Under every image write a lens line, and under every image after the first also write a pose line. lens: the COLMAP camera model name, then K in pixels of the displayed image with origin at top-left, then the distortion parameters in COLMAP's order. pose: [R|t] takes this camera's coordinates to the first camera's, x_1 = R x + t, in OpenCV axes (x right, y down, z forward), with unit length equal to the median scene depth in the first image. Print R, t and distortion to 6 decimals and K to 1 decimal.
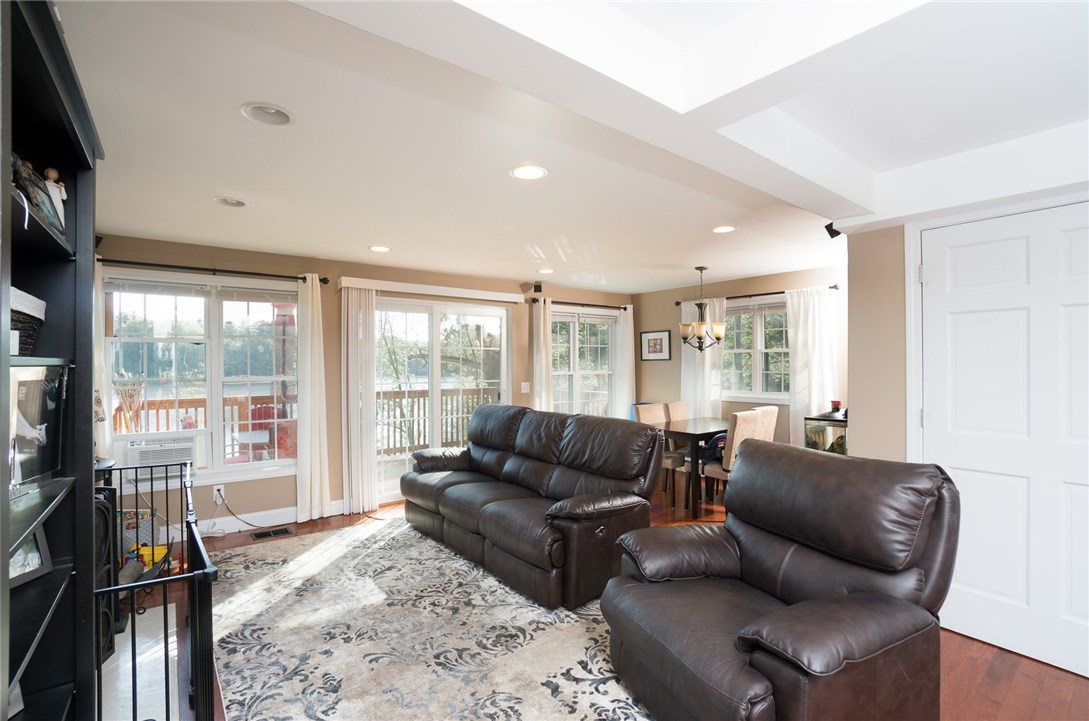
lens RADIAL K [[489.1, 0, 552.6], [0, 489.1, 367.8], [0, 0, 1]] dist [-0.022229, 0.010832]
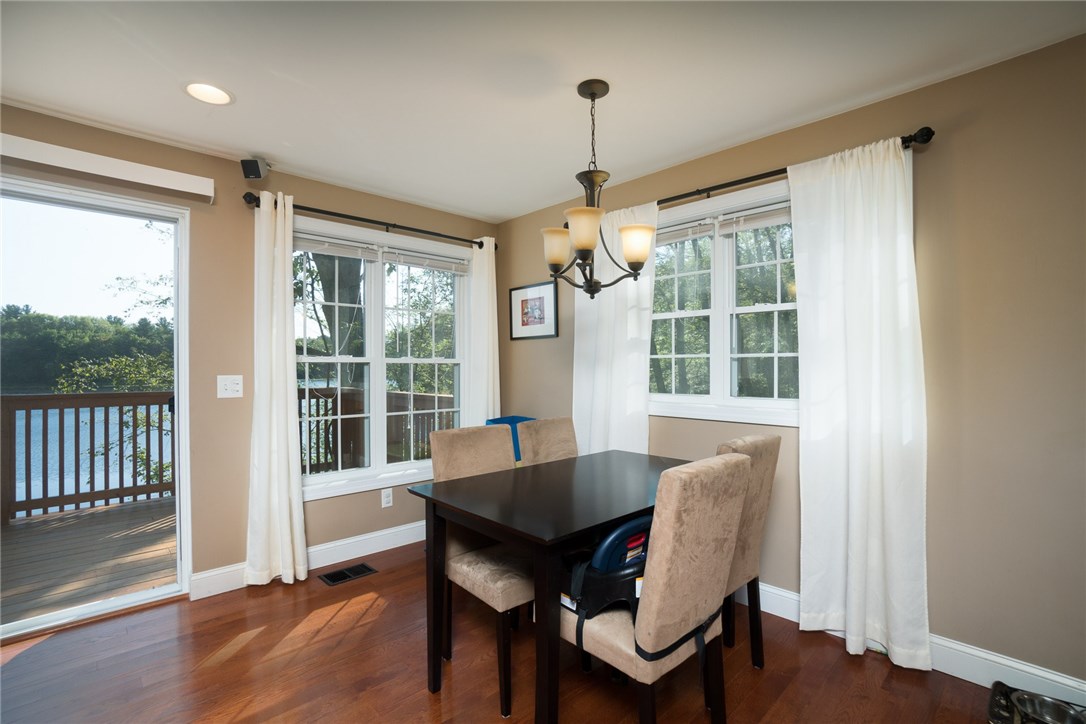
lens RADIAL K [[487.7, 0, 533.5], [0, 487.7, 366.4], [0, 0, 1]] dist [-0.022229, 0.010832]
pose [[0.997142, 0.007322, 0.075201, 0.175020], [-0.007090, 0.999969, -0.003361, 0.018566], [-0.075223, 0.002819, 0.997163, 0.468392]]
